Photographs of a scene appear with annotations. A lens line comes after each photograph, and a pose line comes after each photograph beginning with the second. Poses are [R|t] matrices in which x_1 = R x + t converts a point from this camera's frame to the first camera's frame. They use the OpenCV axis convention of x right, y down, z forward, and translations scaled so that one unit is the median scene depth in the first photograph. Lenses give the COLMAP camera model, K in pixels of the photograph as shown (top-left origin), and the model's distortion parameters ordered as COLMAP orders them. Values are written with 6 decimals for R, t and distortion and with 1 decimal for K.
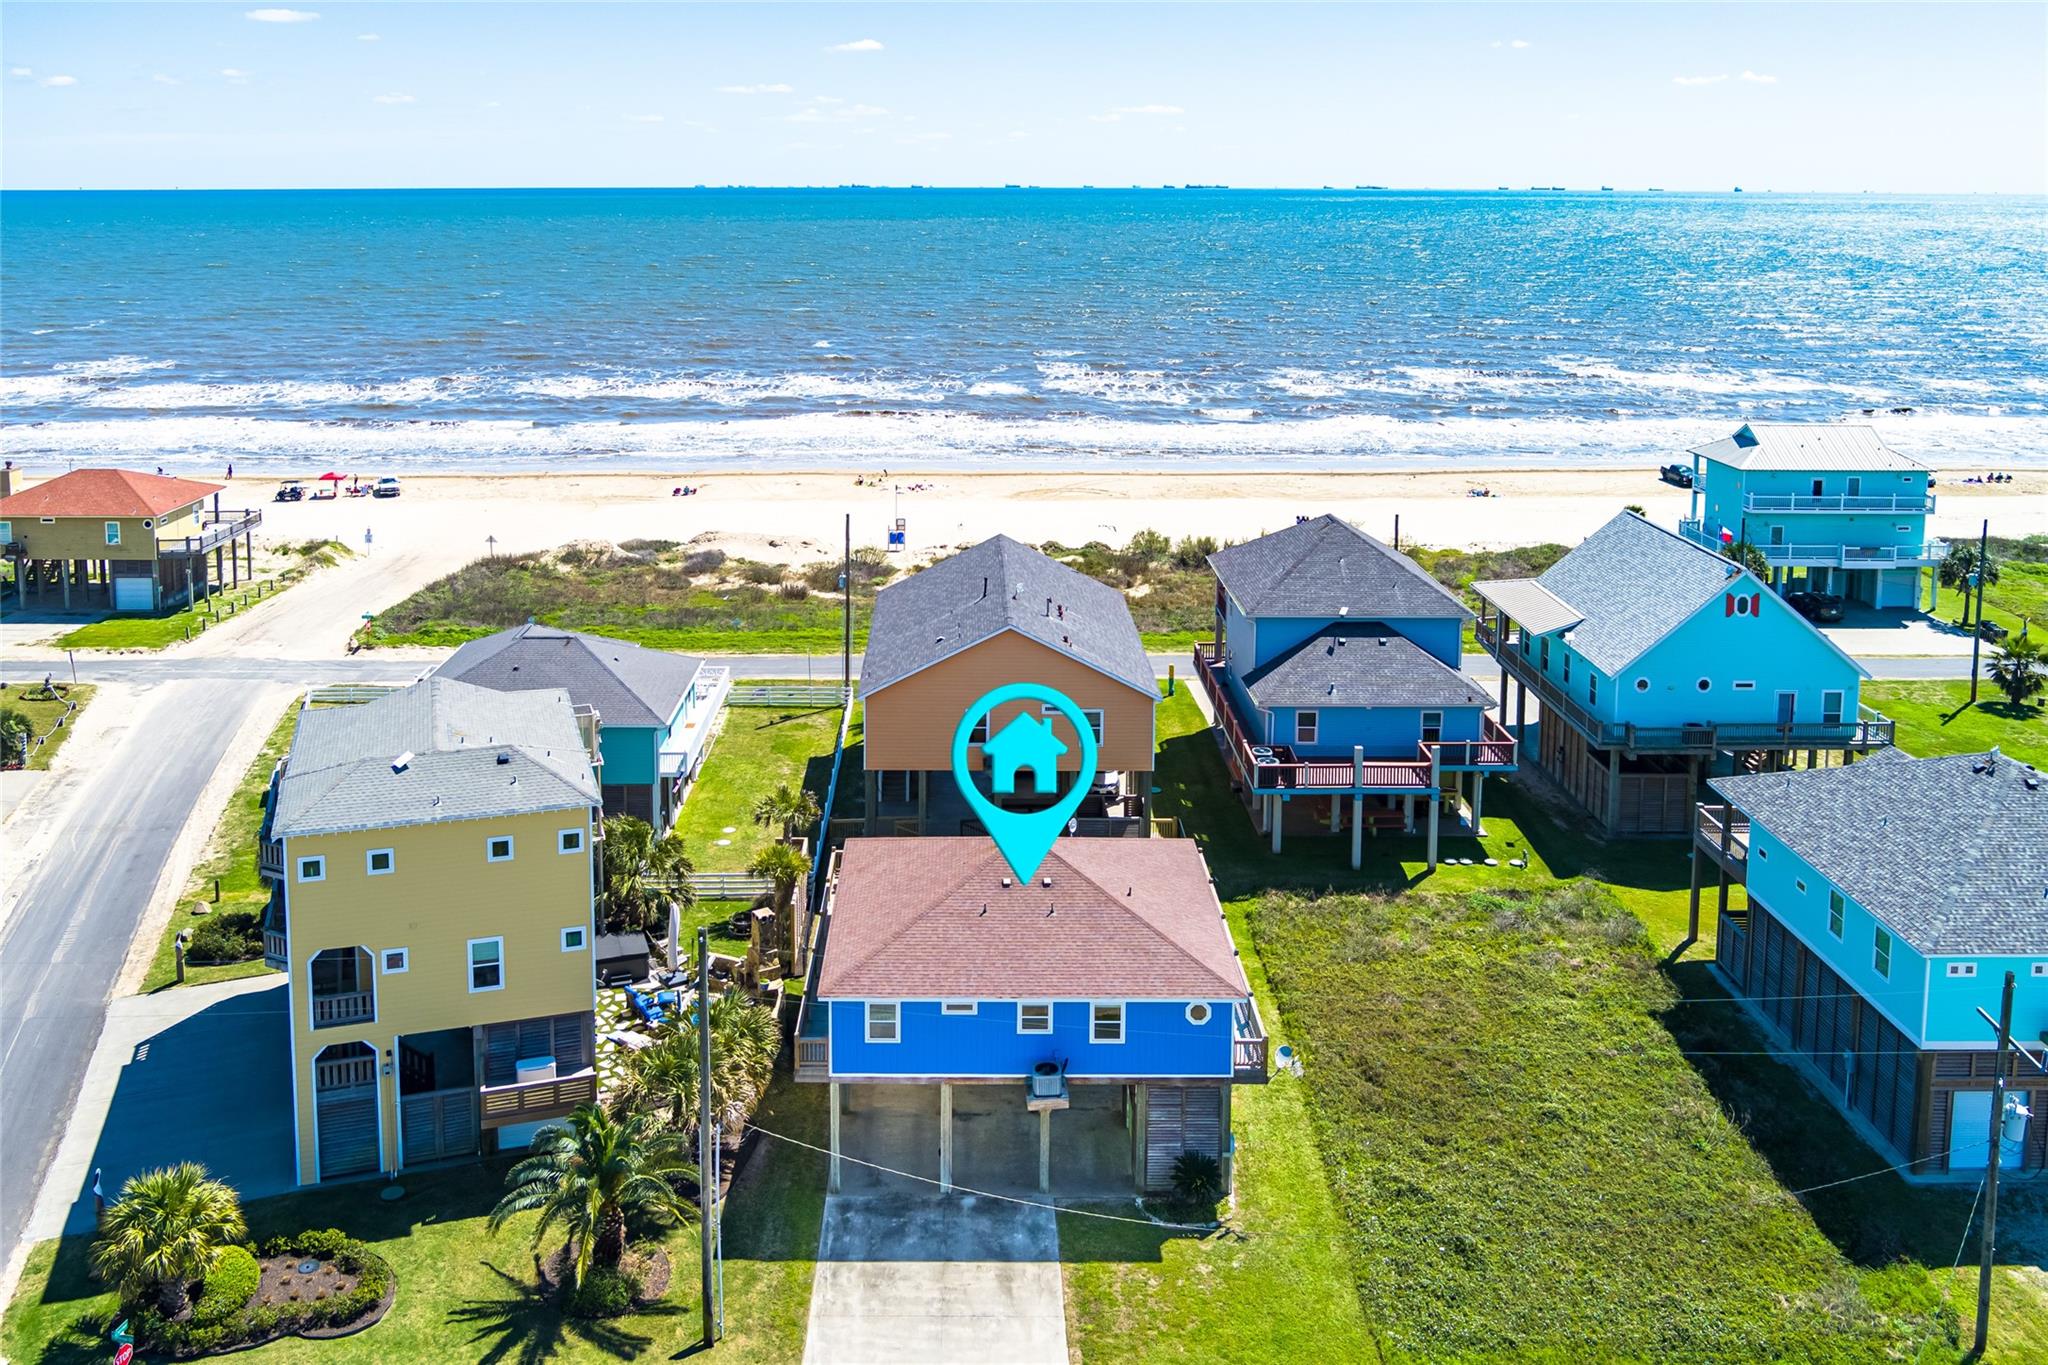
lens RADIAL K [[1752.2, 0, 1025.0], [0, 1752.2, 353.9], [0, 0, 1]] dist [0.021883, -0.089061]
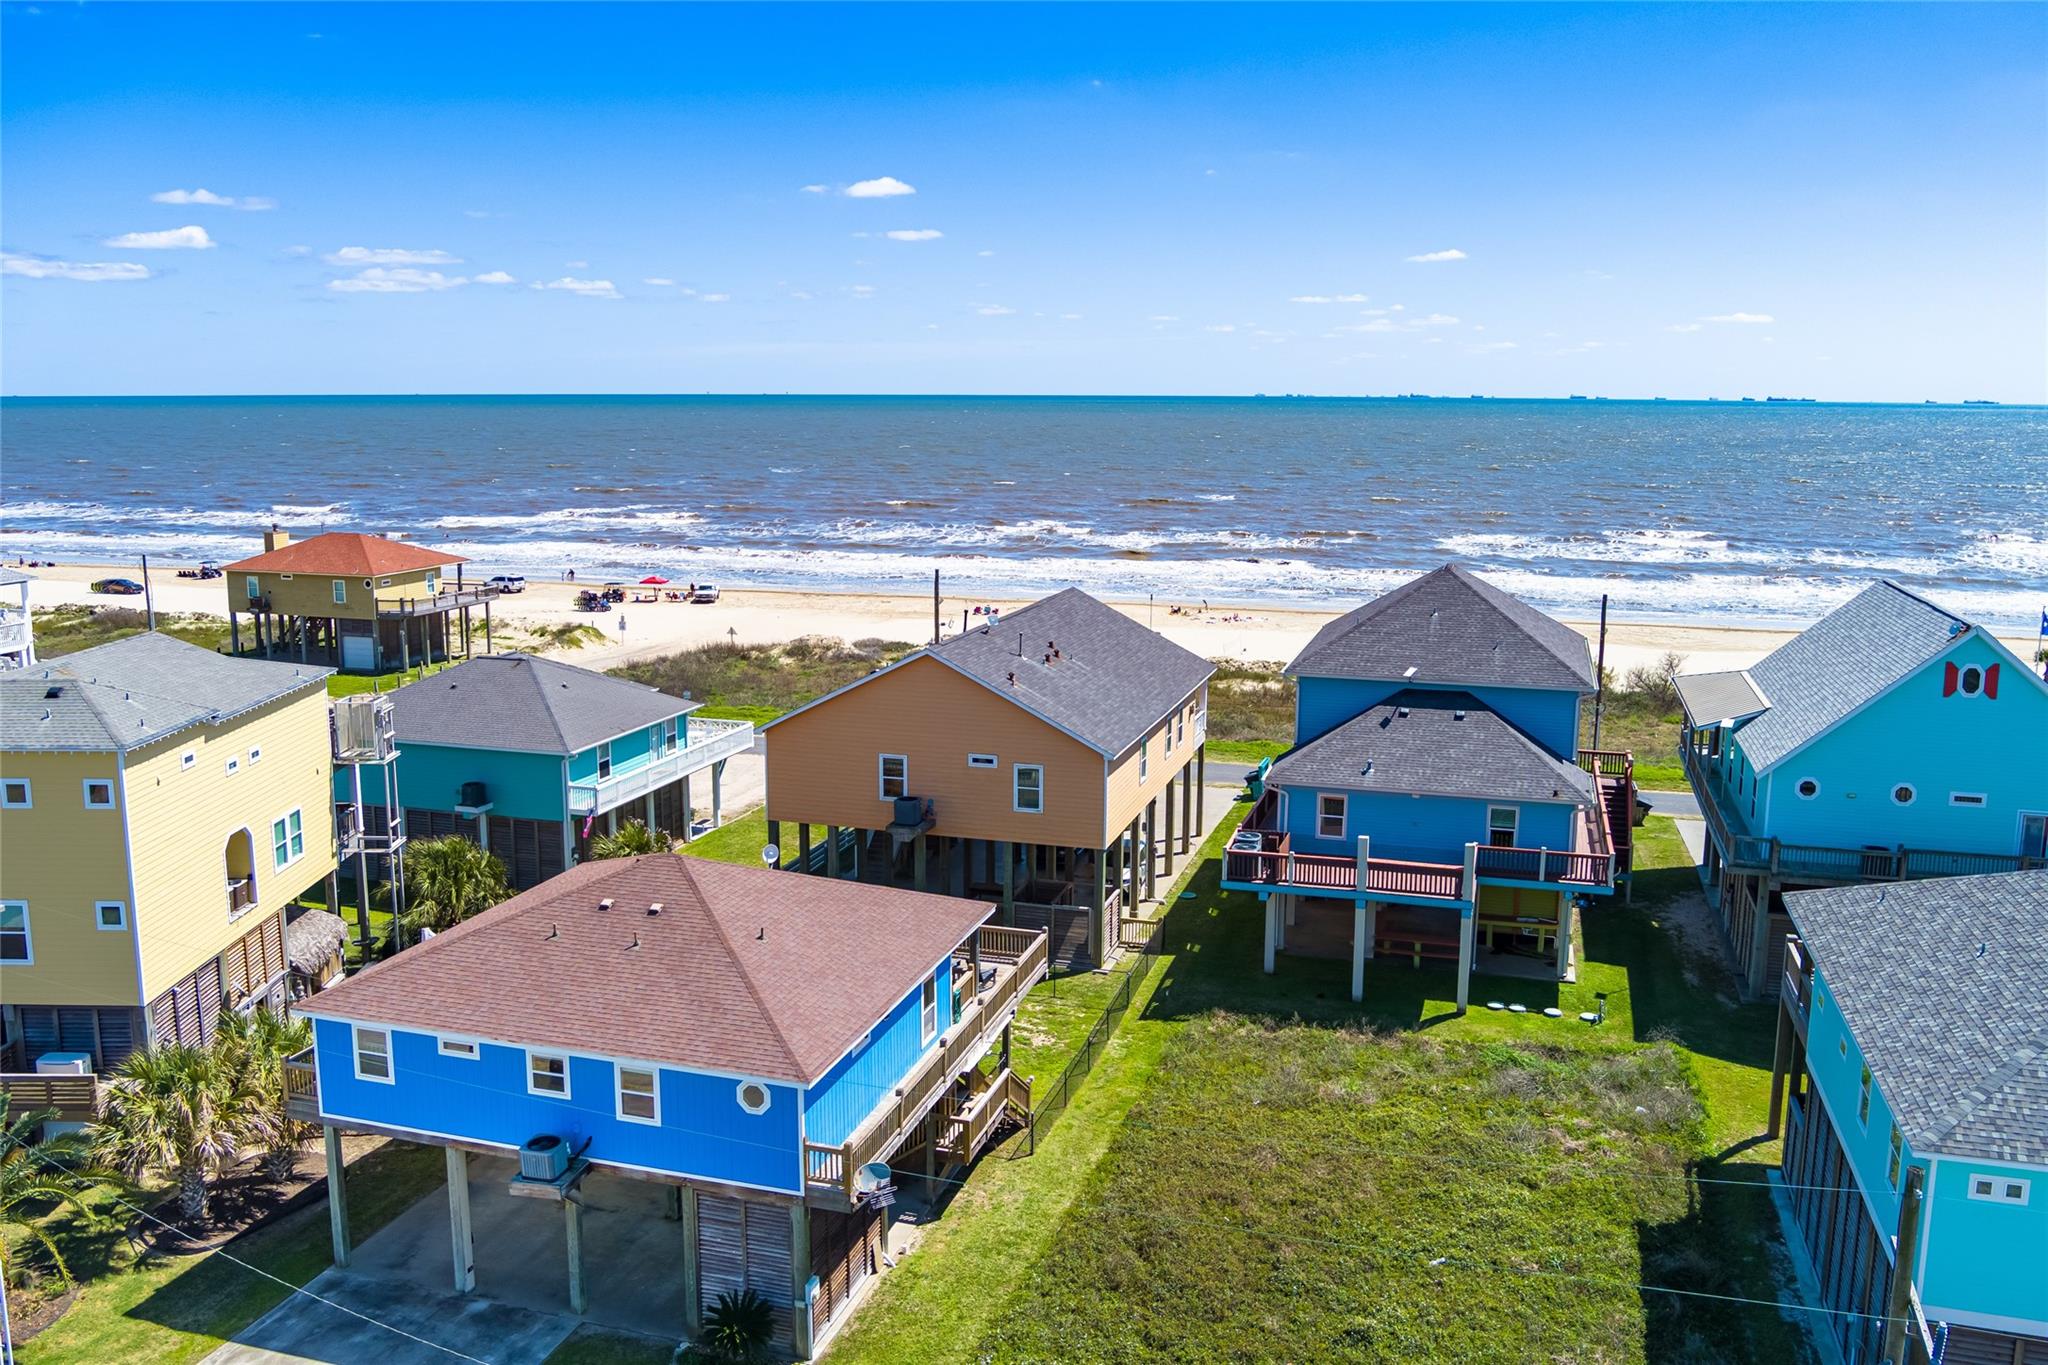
lens RADIAL K [[1731.7, 0, 1024.0], [0, 1731.7, 682.5], [0, 0, 1]] dist [-0.042943, -0.003433]
pose [[0.952525, 0.052692, -0.299865, 0.265764], [-0.030860, 0.996547, 0.077085, 0.107313], [0.302891, -0.064171, 0.950862, 0.270760]]
